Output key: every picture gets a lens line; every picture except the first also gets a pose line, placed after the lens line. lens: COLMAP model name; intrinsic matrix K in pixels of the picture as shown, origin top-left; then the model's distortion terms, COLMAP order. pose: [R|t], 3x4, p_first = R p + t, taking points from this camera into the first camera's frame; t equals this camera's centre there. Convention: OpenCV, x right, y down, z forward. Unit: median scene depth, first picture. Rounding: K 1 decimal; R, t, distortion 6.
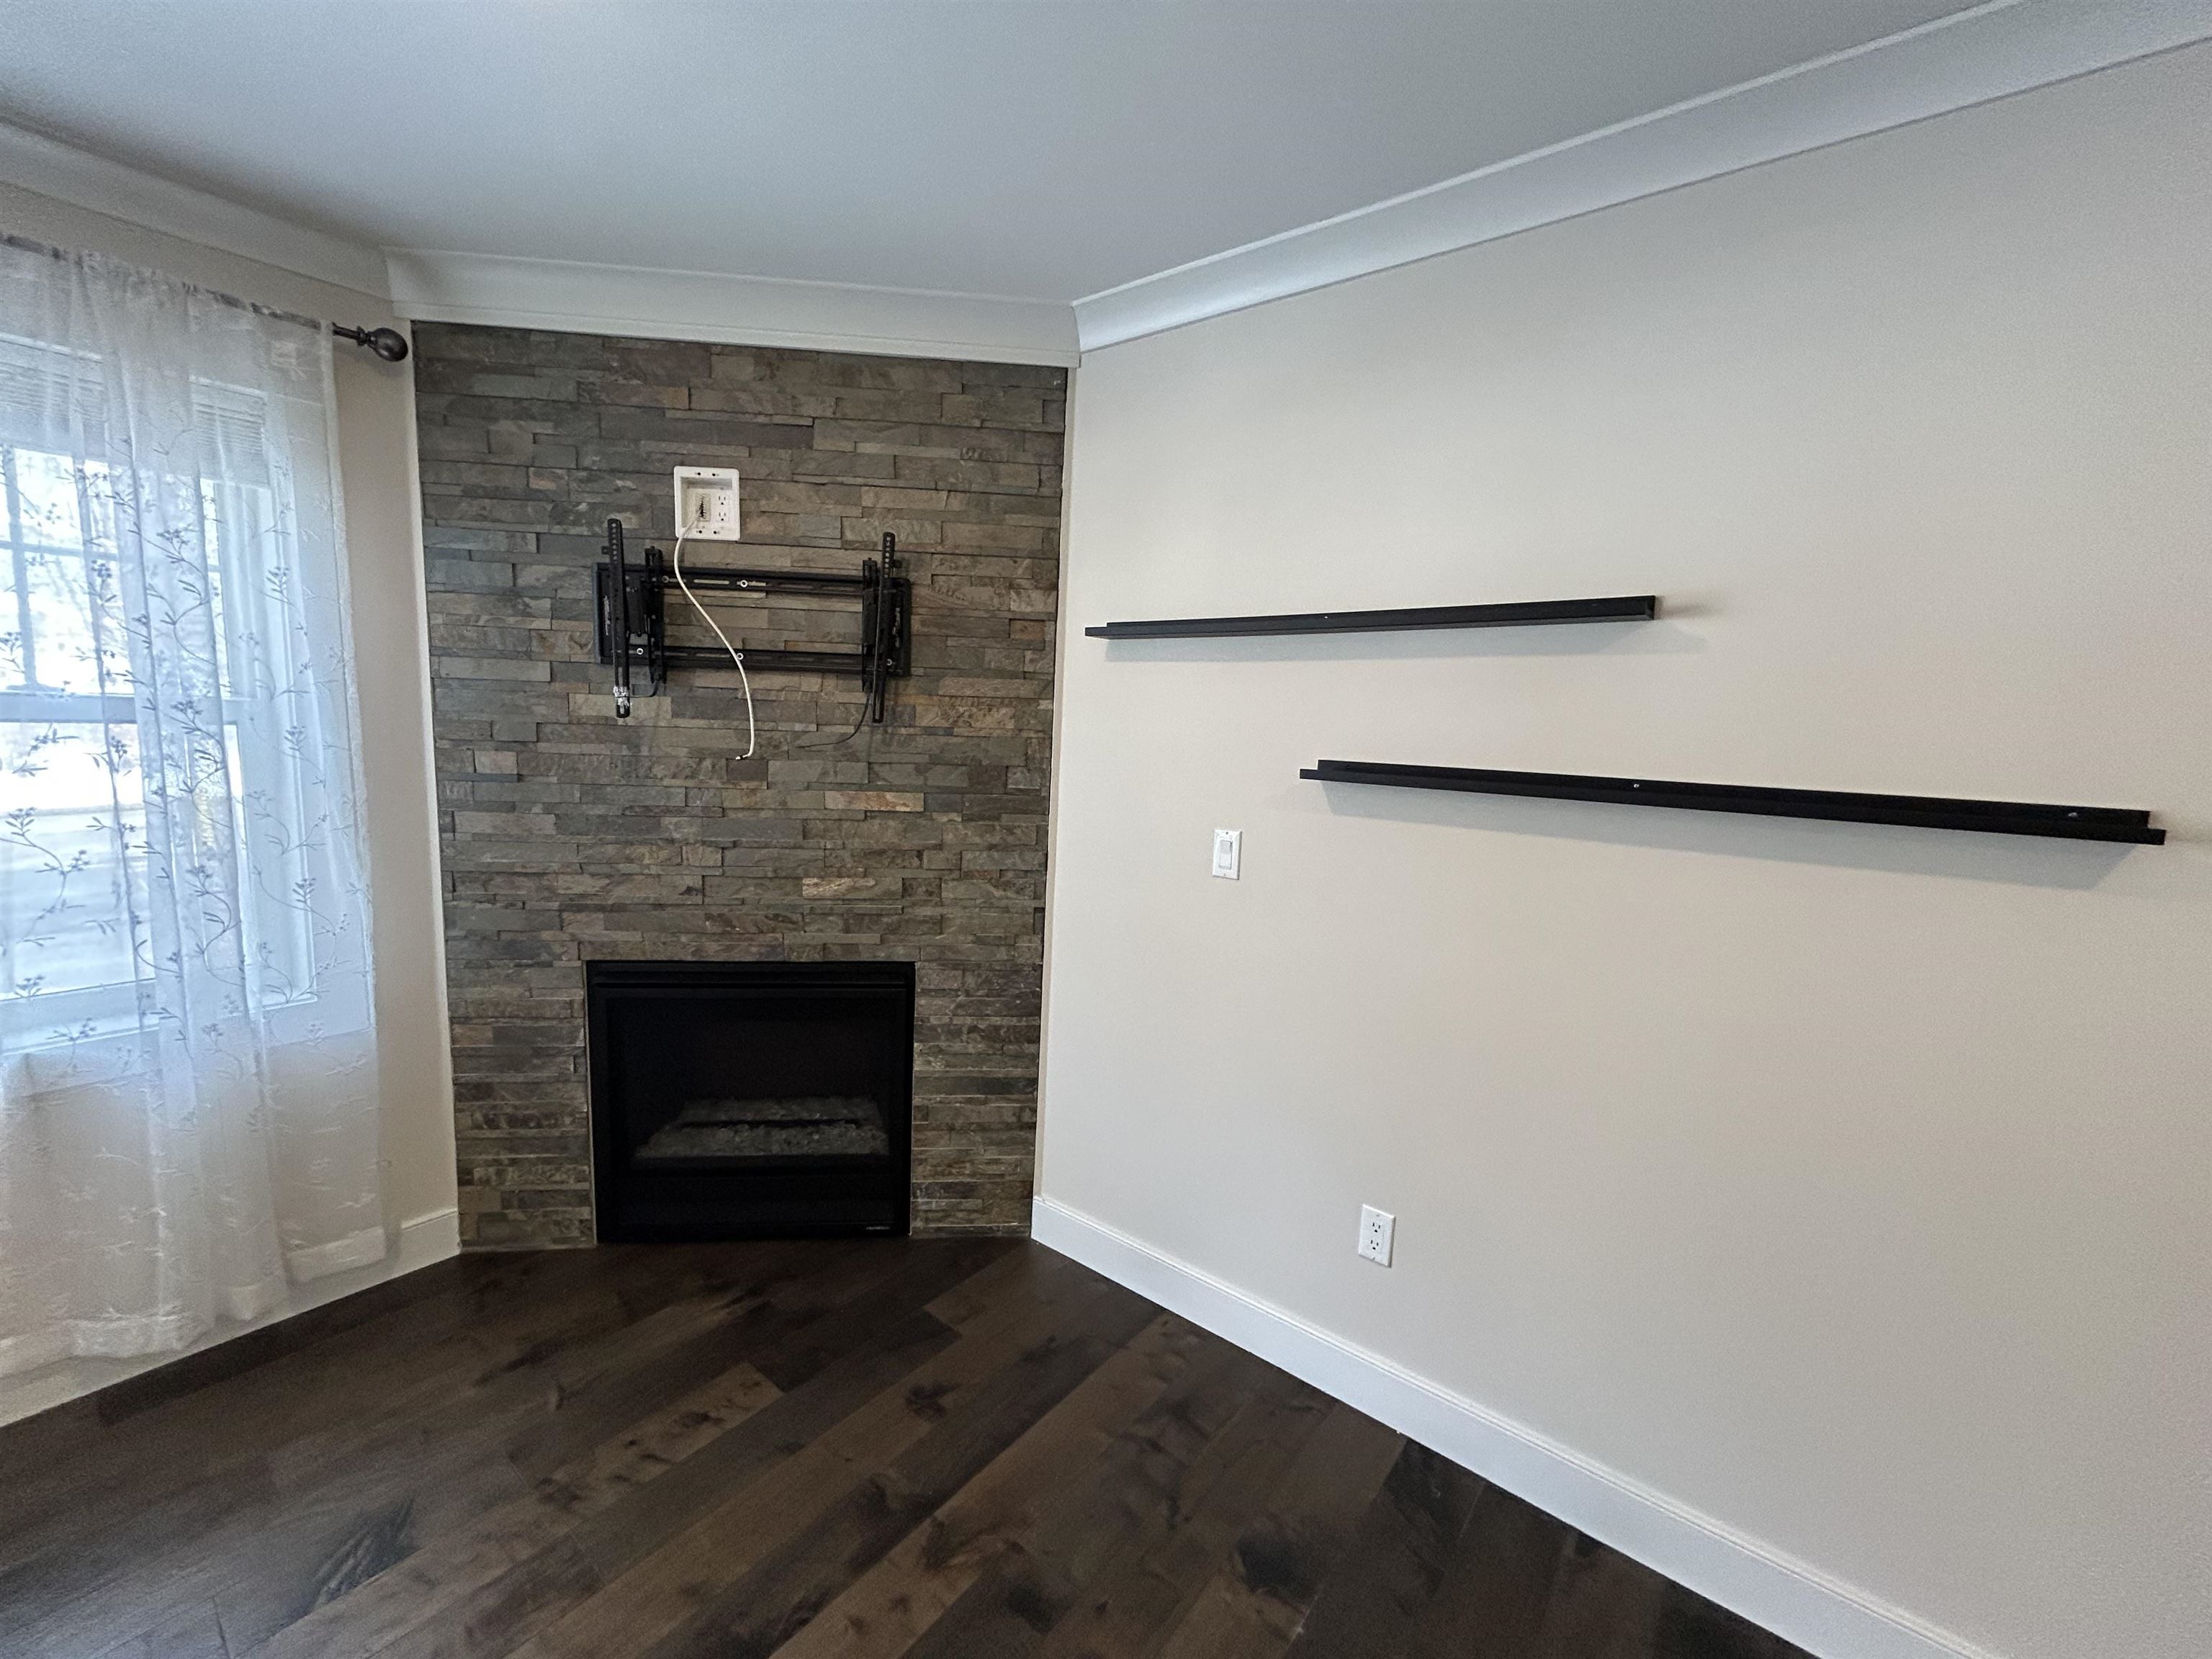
lens RADIAL K [[895.6, 0, 1106.0], [0, 895.6, 829.5], [0, 0, 1]] dist [0.000830, -0.000070]
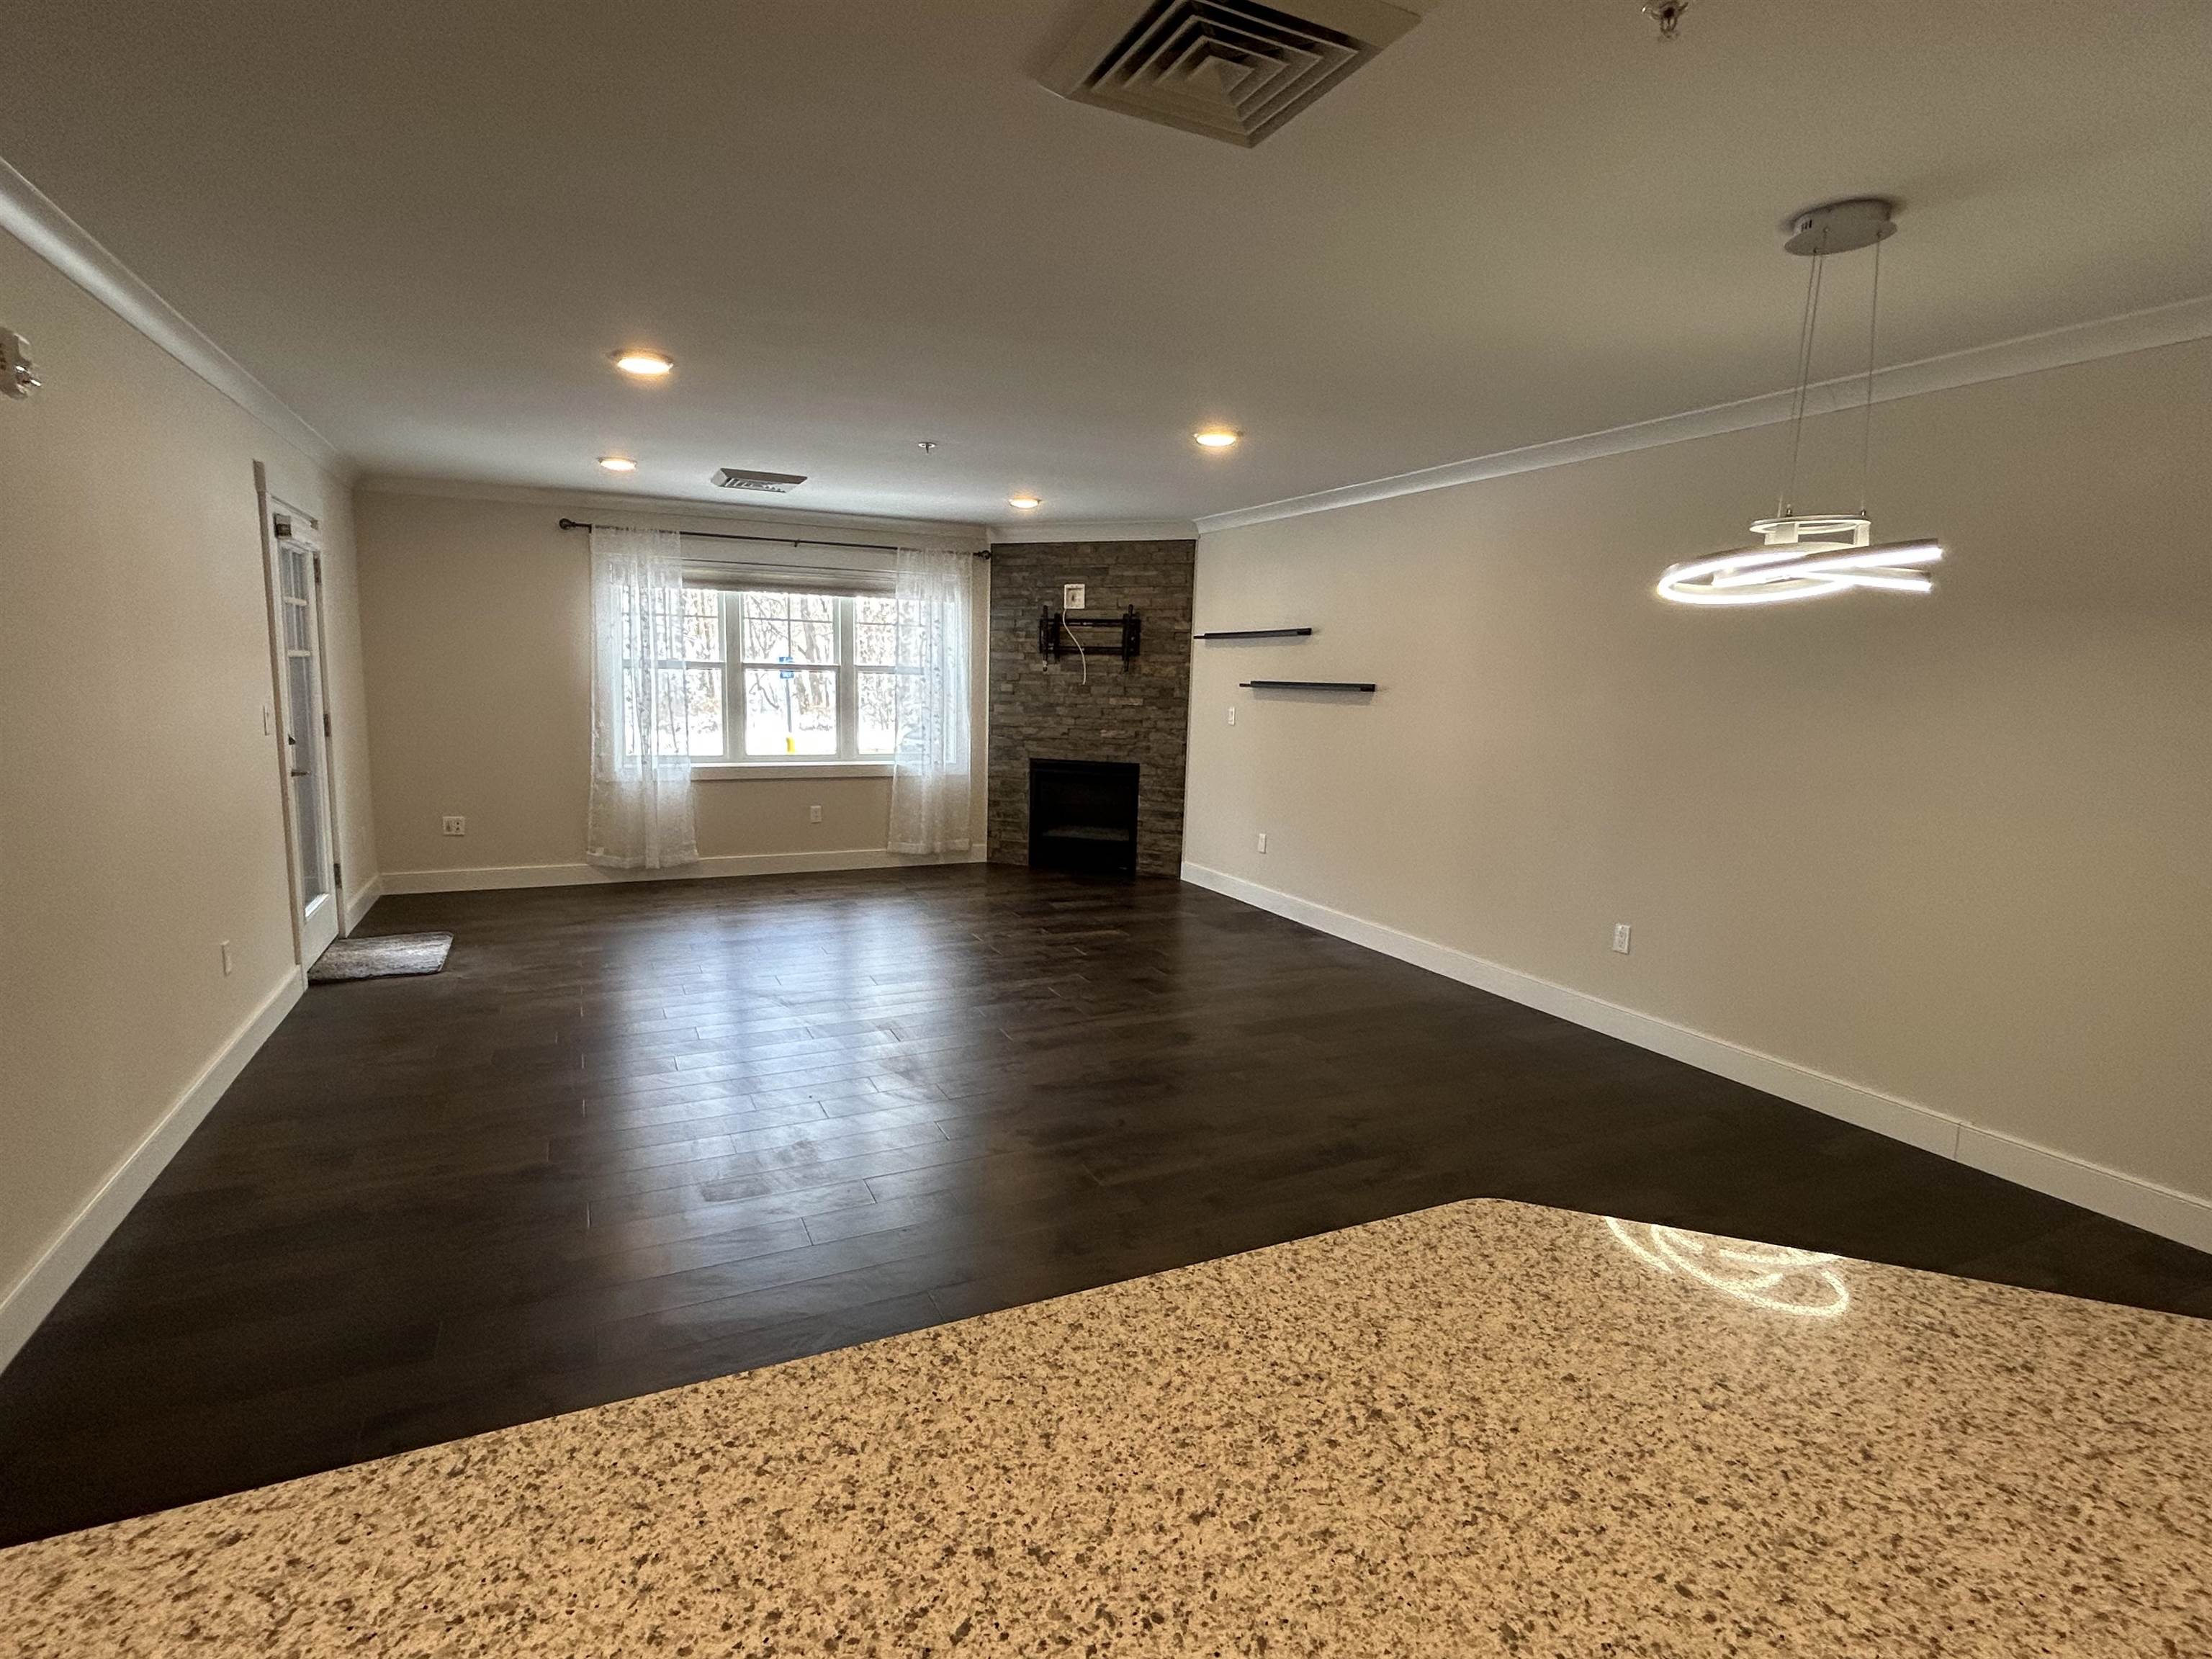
lens RADIAL K [[1105.5, 0, 1106.0], [0, 1105.5, 829.5], [0, 0, 1]] dist [-0.000382, -0.000255]
pose [[0.901581, 0.046376, -0.430118, 1.150642], [-0.045307, 0.998892, 0.012733, 0.318163], [0.430232, 0.008007, 0.902683, -2.051410]]
